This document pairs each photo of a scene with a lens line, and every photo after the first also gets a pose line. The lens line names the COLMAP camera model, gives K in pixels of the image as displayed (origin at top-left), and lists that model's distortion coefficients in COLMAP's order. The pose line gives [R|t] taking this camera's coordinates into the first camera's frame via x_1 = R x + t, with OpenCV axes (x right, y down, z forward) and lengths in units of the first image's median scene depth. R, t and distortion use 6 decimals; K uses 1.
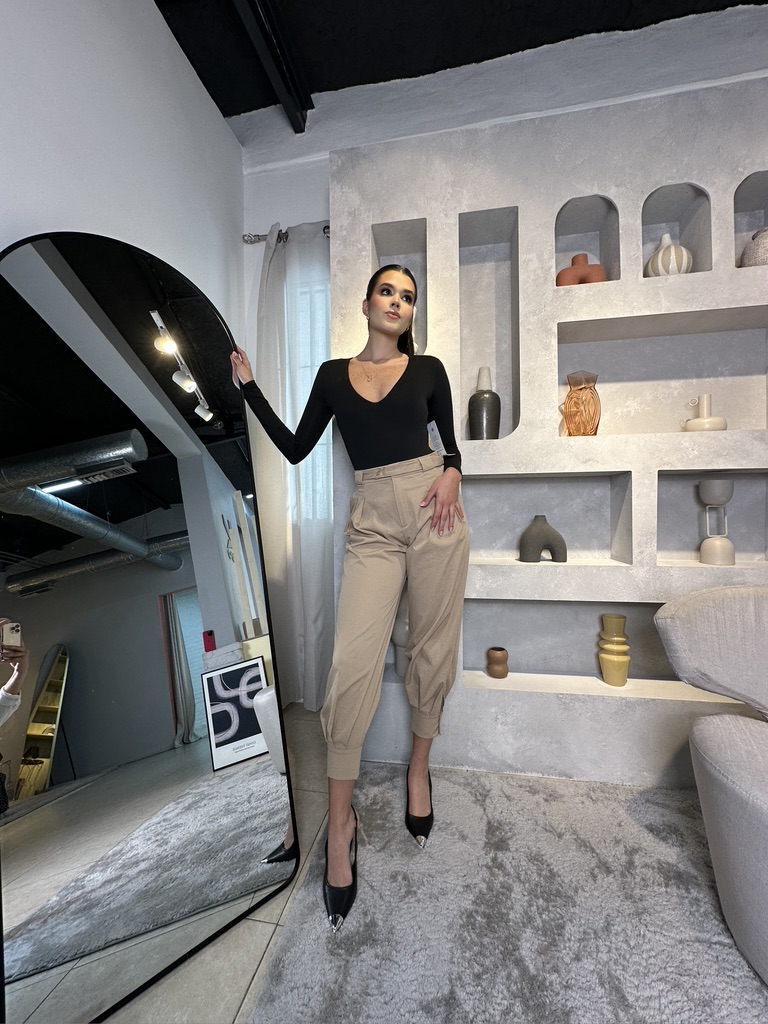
lens RADIAL K [[414.2, 0, 384.0], [0, 414.2, 512.0], [0, 0, 1]] dist [0.000227, 0.000729]
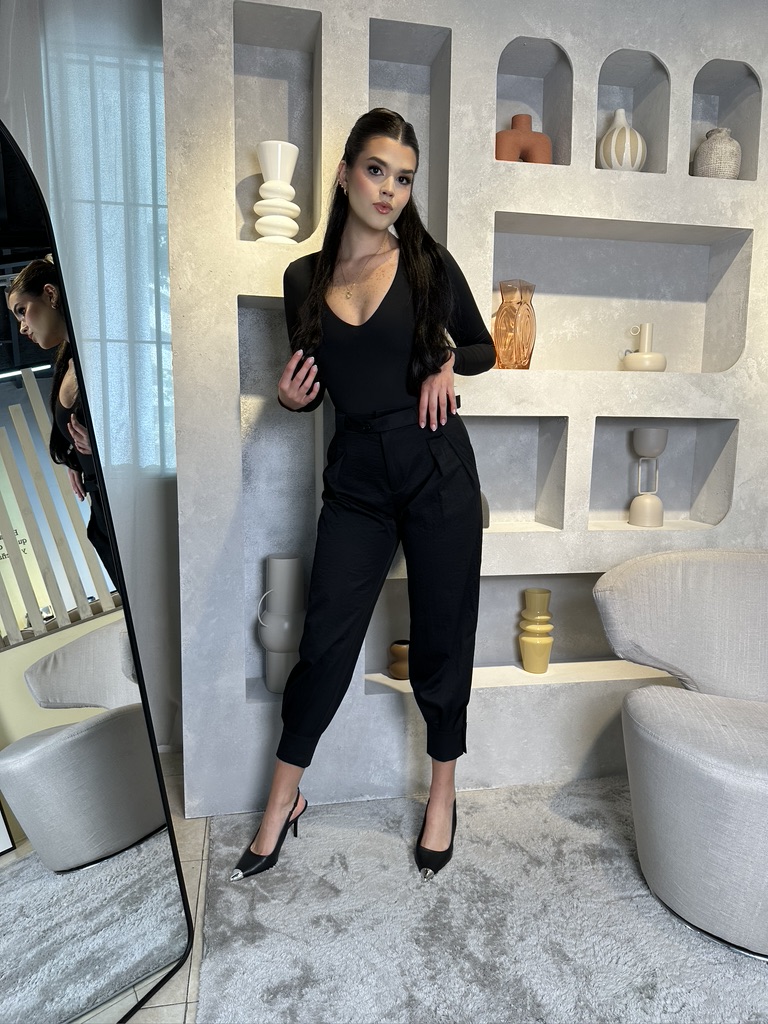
lens RADIAL K [[750.2, 0, 384.0], [0, 750.2, 512.0], [0, 0, 1]] dist [0.068124, -0.074580]
pose [[0.929243, -0.024830, 0.368634, -0.303031], [-0.020825, 0.992633, 0.119355, -0.083530], [-0.368882, -0.118587, 0.921880, -0.266123]]
